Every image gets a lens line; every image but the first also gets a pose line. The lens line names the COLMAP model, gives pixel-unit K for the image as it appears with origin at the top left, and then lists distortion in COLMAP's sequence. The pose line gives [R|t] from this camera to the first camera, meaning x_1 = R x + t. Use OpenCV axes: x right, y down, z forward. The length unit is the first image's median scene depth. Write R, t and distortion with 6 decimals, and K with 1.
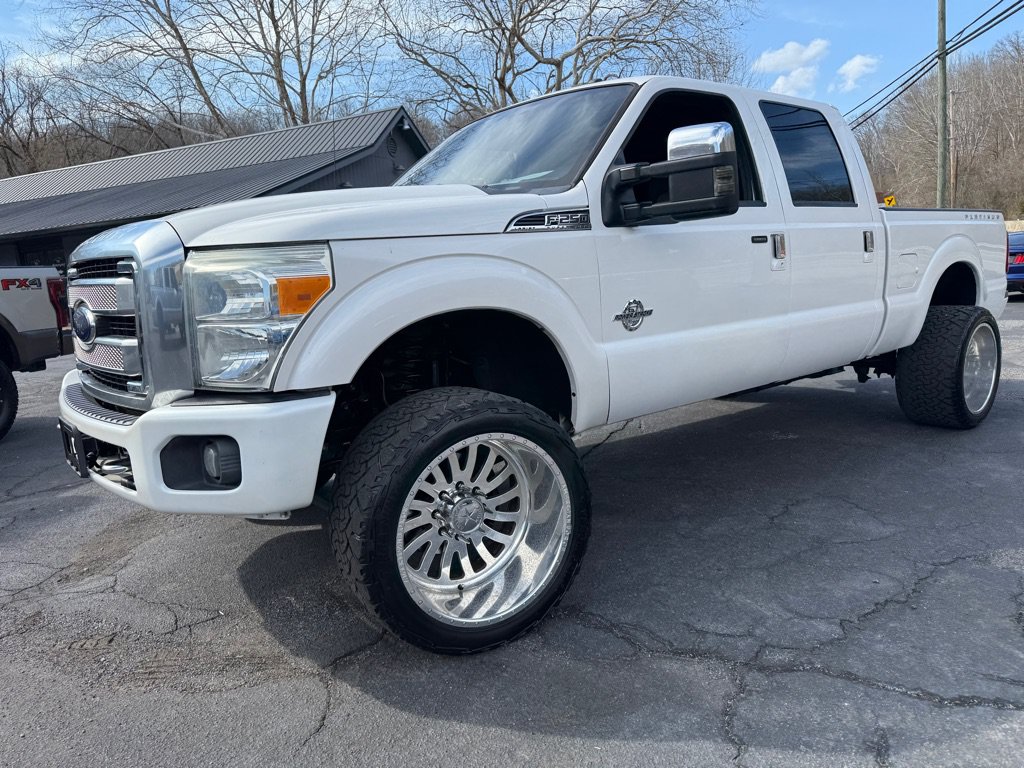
lens RADIAL K [[744.6, 0, 512.0], [0, 744.6, 384.0], [0, 0, 1]] dist [0.019368, -0.024685]
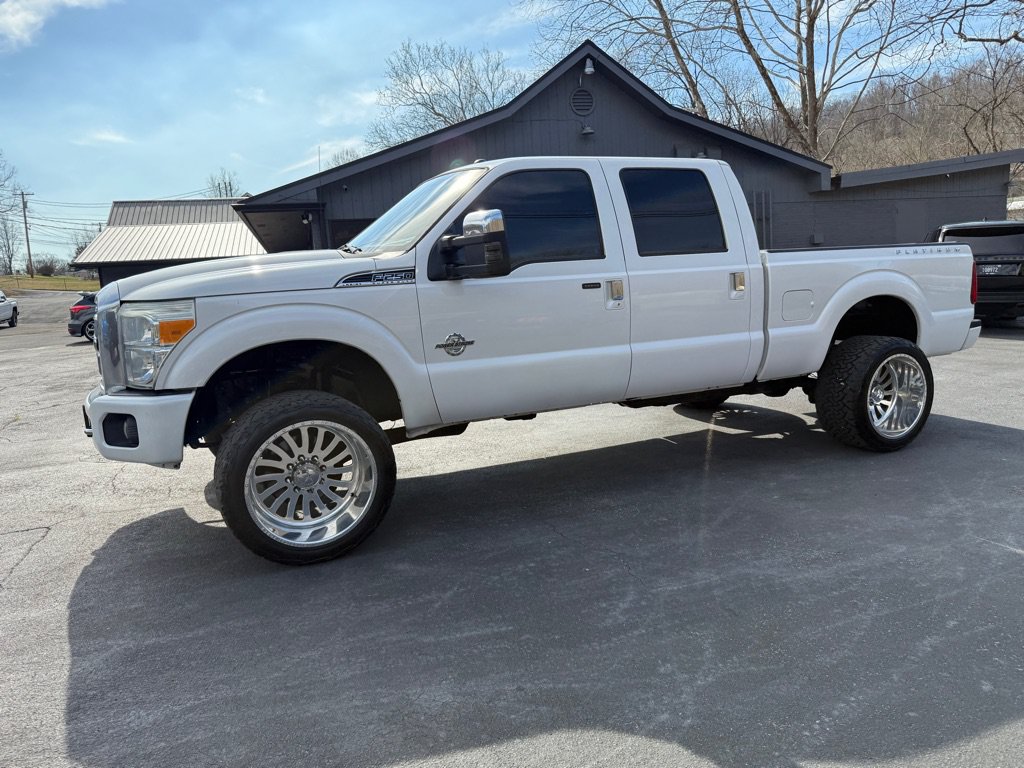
lens RADIAL K [[744.5, 0, 512.0], [0, 744.5, 384.0], [0, 0, 1]] dist [0.051645, -0.067615]
pose [[0.966728, 0.044533, -0.251899, 0.688760], [-0.044329, 0.998996, 0.006487, -0.038458], [0.251935, 0.004896, 0.967732, -0.327585]]
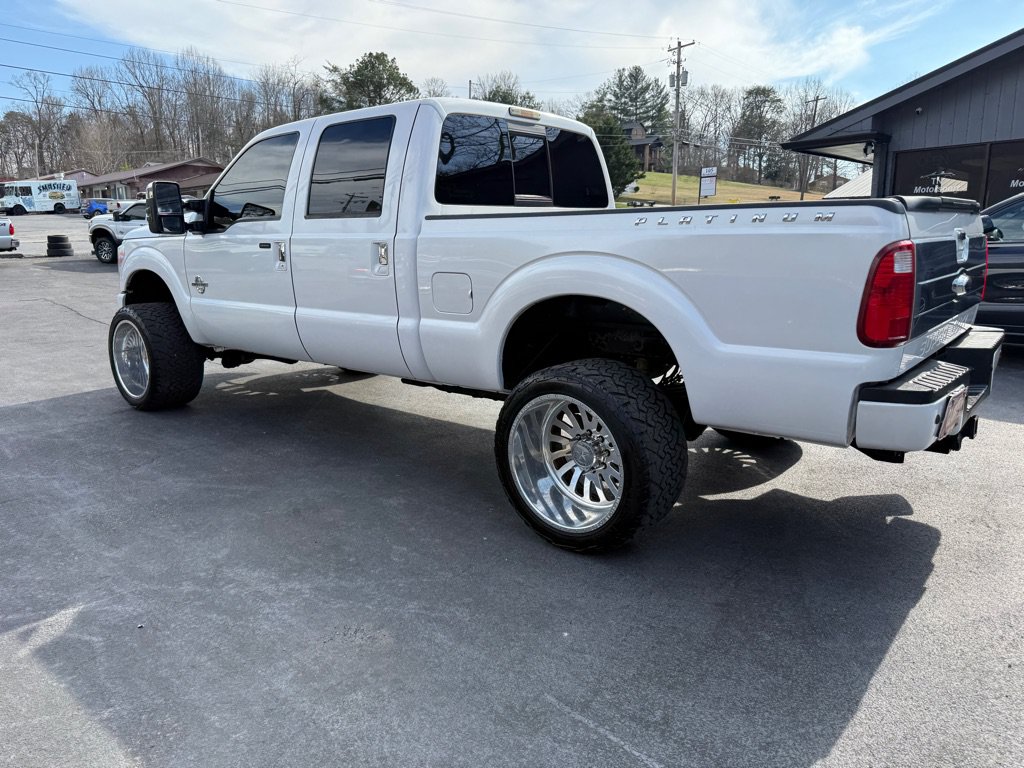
lens RADIAL K [[744.9, 0, 524.1], [0, 744.9, 379.2], [0, 0, 1]] dist [0.021867, -0.030768]
pose [[0.200428, 0.243235, -0.949034, 2.295617], [-0.158486, 0.963981, 0.213595, -0.421321], [0.966804, 0.107598, 0.231758, 1.527499]]
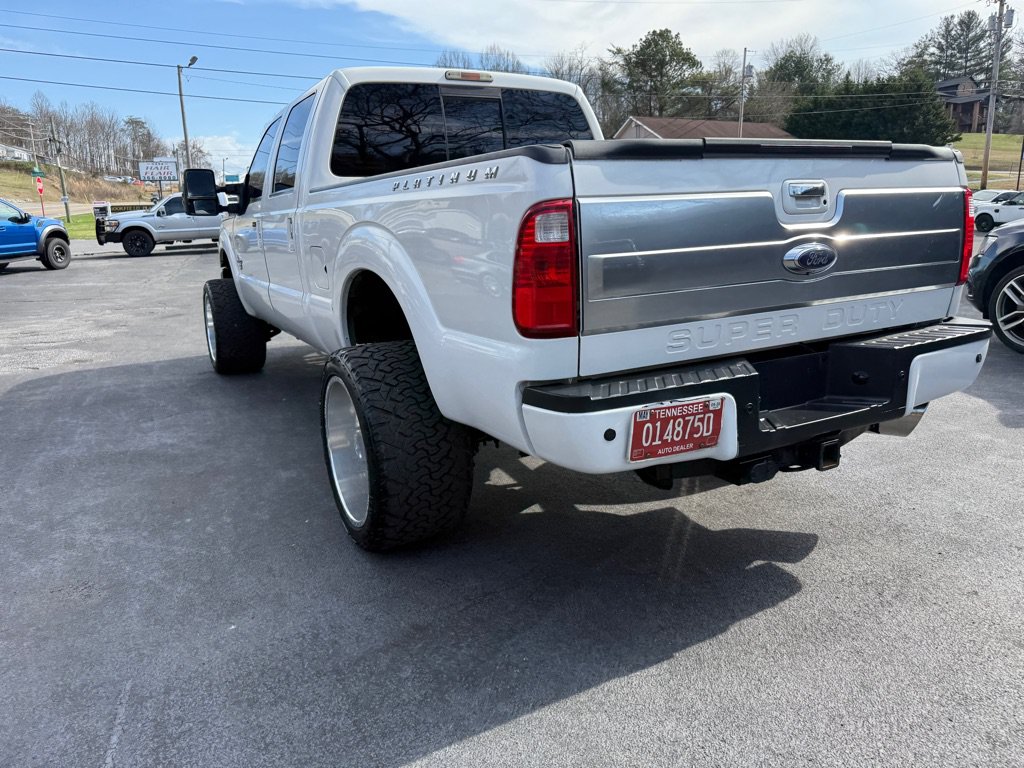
lens RADIAL K [[744.9, 0, 524.1], [0, 744.9, 379.2], [0, 0, 1]] dist [0.021867, -0.030768]
pose [[-0.184913, 0.266827, -0.945839, 2.185328], [-0.114867, 0.949971, 0.290449, -0.505954], [0.976019, 0.162353, -0.145012, 2.309325]]
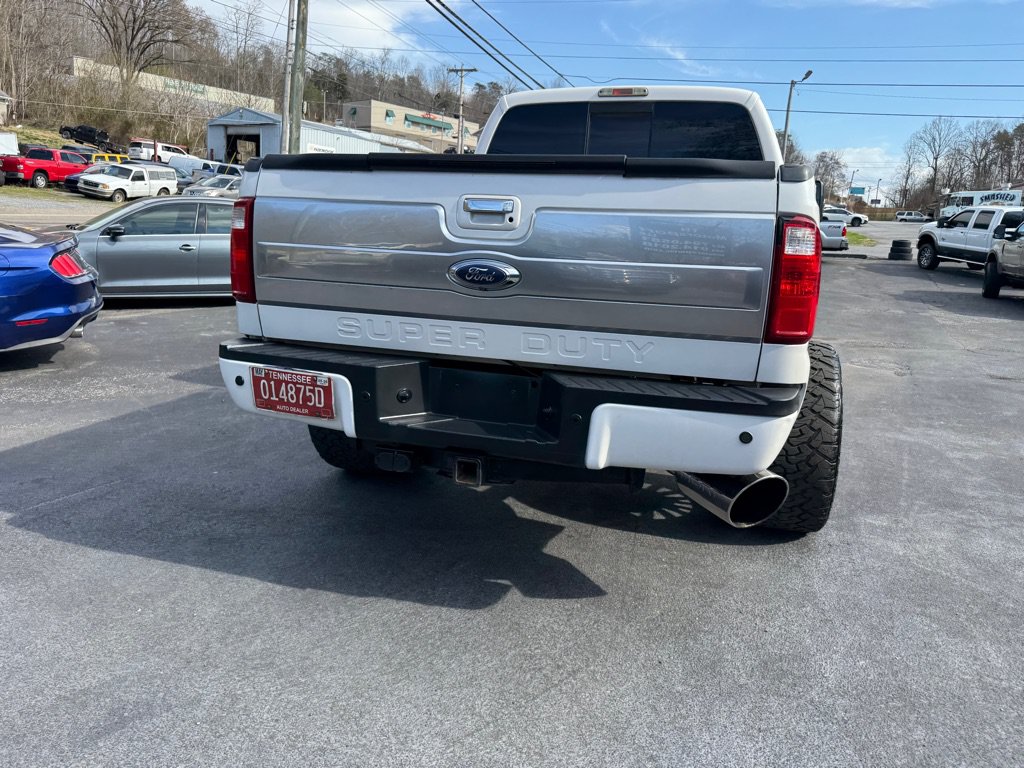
lens RADIAL K [[744.5, 0, 512.0], [0, 744.5, 384.0], [0, 0, 1]] dist [0.051645, -0.067615]
pose [[-0.843346, 0.128546, -0.521770, 1.689956], [-0.083434, 0.927870, 0.363450, -0.625804], [0.530855, 0.350047, -0.771790, 3.234891]]
